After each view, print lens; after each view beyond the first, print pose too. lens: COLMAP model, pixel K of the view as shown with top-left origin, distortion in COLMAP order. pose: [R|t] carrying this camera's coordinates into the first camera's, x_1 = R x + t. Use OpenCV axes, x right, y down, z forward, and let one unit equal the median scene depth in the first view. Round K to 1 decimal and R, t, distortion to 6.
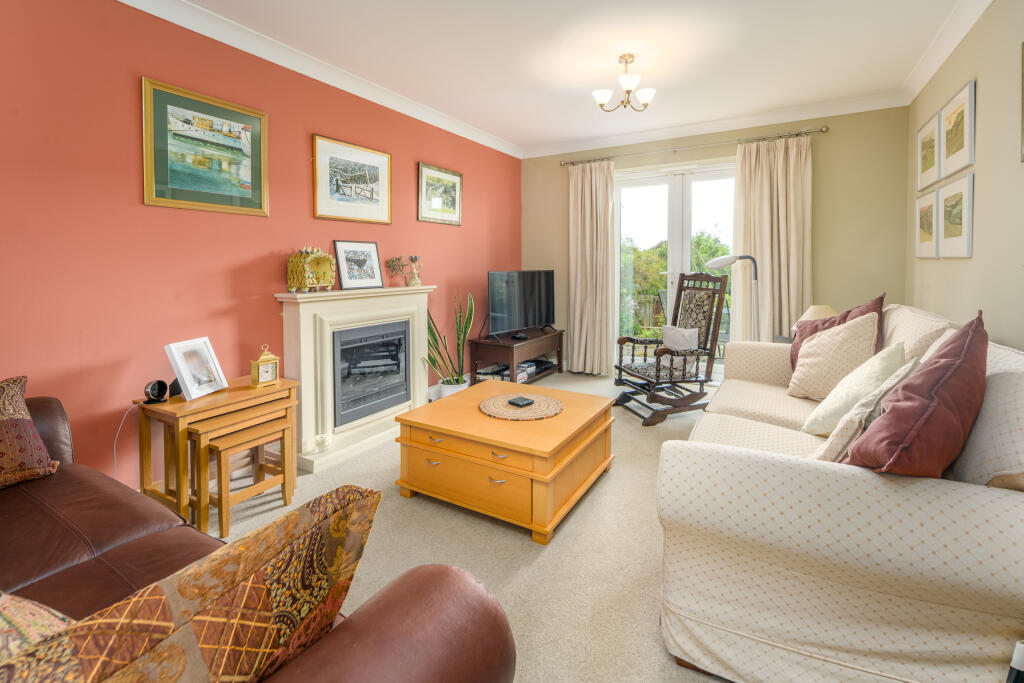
lens RADIAL K [[449.5, 0, 512.0], [0, 449.5, 341.5], [0, 0, 1]] dist [0.001194, -0.000013]
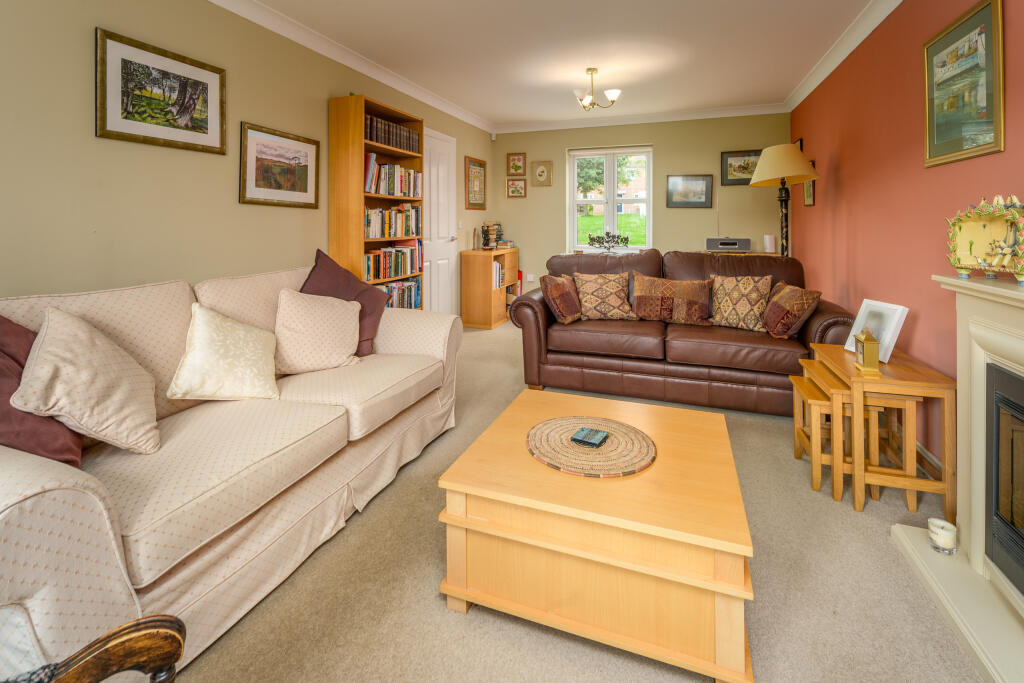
lens RADIAL K [[449.5, 0, 512.0], [0, 449.5, 341.5], [0, 0, 1]] dist [0.001194, -0.000013]
pose [[-0.987438, 0.043215, -0.151980, 0.129982], [-0.022321, 0.914072, 0.404938, -0.195722], [0.156420, 0.403243, -0.901625, 1.137353]]
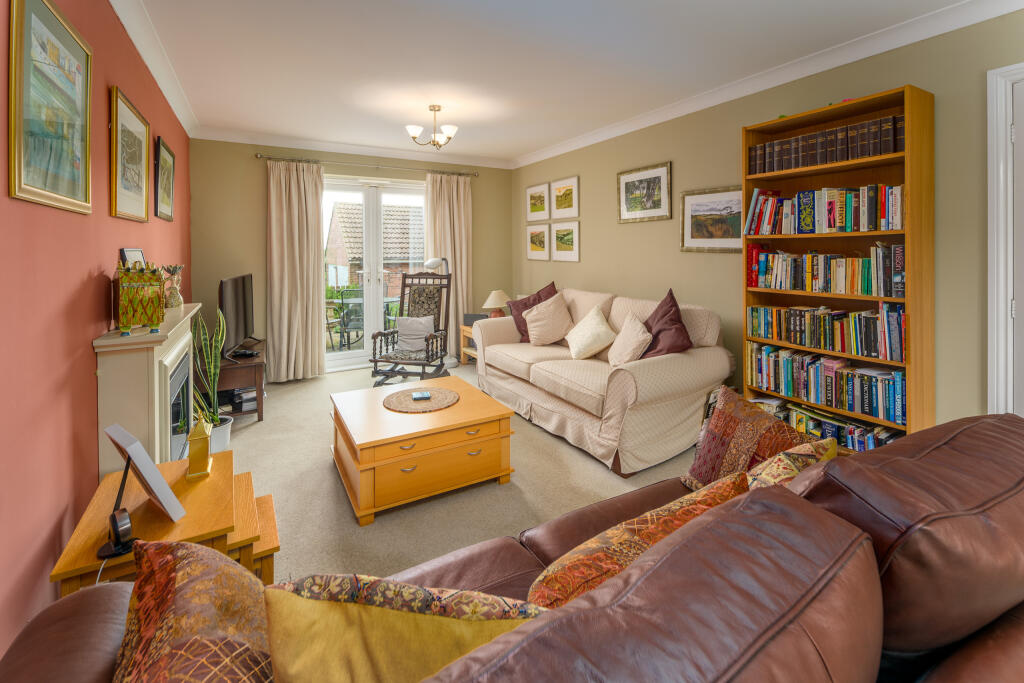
lens RADIAL K [[449.5, 0, 512.0], [0, 449.5, 341.5], [0, 0, 1]] dist [0.001194, -0.000013]
pose [[0.498299, -0.172367, 0.849699, -0.592975], [0.148760, 0.982503, 0.112068, -0.069145], [-0.854148, 0.070558, 0.515221, 0.156030]]
